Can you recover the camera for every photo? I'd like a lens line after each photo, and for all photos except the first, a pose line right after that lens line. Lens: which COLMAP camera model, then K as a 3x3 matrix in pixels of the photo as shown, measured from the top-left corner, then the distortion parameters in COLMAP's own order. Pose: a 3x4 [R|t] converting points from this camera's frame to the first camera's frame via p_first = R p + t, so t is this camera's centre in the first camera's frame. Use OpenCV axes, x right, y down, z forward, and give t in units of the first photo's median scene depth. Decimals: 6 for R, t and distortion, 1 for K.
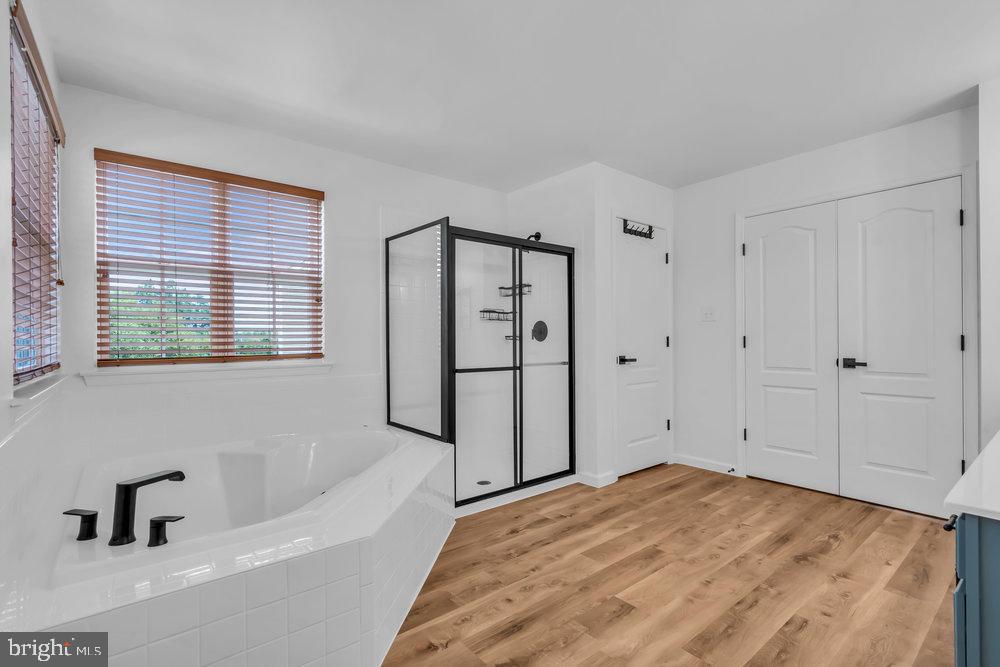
lens RADIAL K [[462.1, 0, 500.5], [0, 462.1, 338.2], [0, 0, 1]] dist [-0.002092, 0.000083]
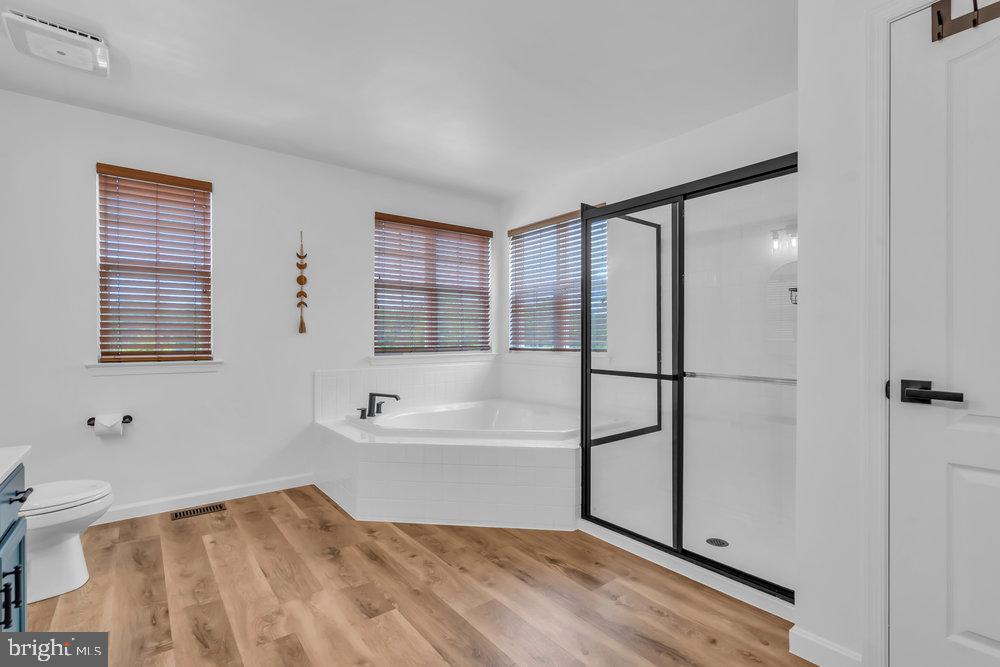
lens RADIAL K [[462.1, 0, 500.5], [0, 462.1, 338.2], [0, 0, 1]] dist [-0.002092, 0.000083]
pose [[-0.018842, 0.007287, -0.999796, 1.096614], [0.002641, 0.999970, 0.007239, 0.002773], [0.999819, -0.002504, -0.018861, 1.148426]]
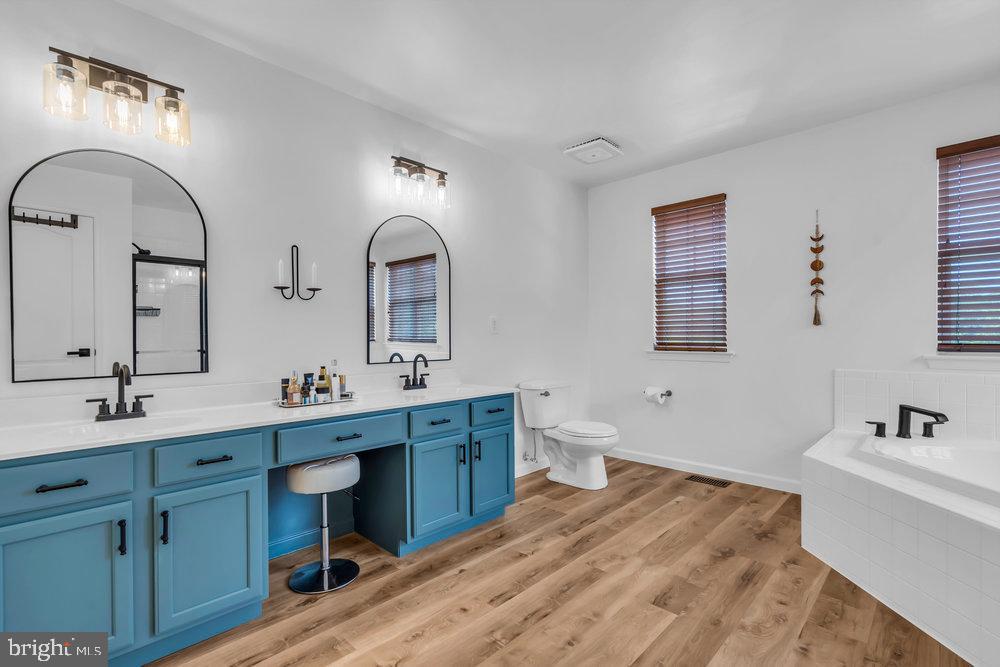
lens RADIAL K [[455.6, 0, 498.6], [0, 455.6, 336.9], [0, 0, 1]] dist [-0.002688, 0.000099]
pose [[-0.993589, 0.015645, -0.111963, 0.635110], [0.015522, 0.999878, 0.001967, 0.012307], [0.111980, 0.000216, -0.993710, 1.711207]]
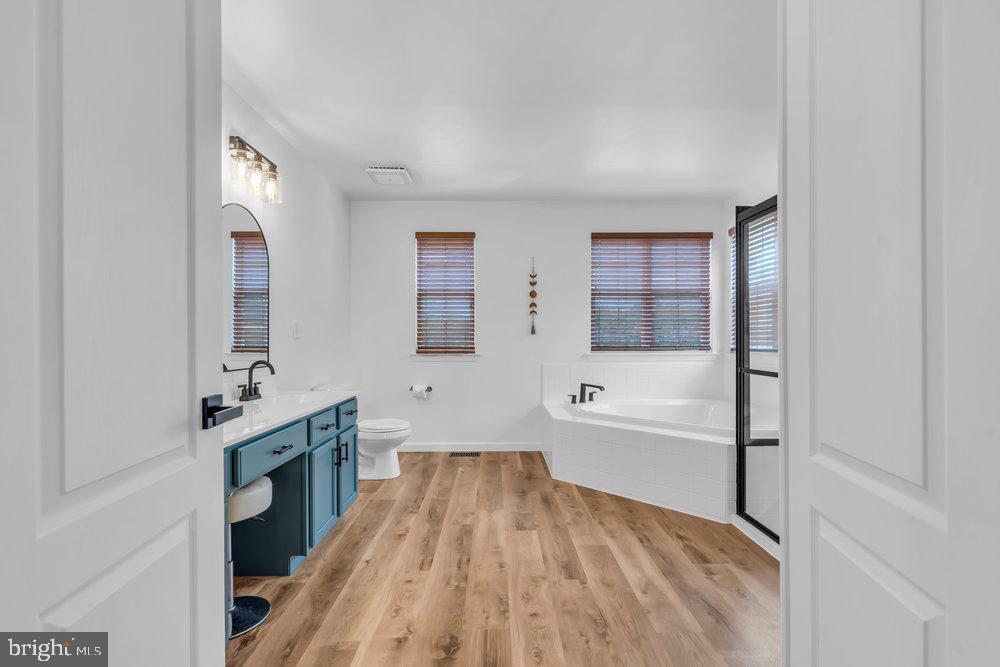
lens RADIAL K [[462.1, 0, 500.5], [0, 462.1, 338.2], [0, 0, 1]] dist [-0.002092, 0.000083]
pose [[-0.621247, 0.006230, -0.783590, 1.251313], [0.005949, 0.999977, 0.003234, 0.004039], [0.783592, -0.002653, -0.621270, 1.623680]]
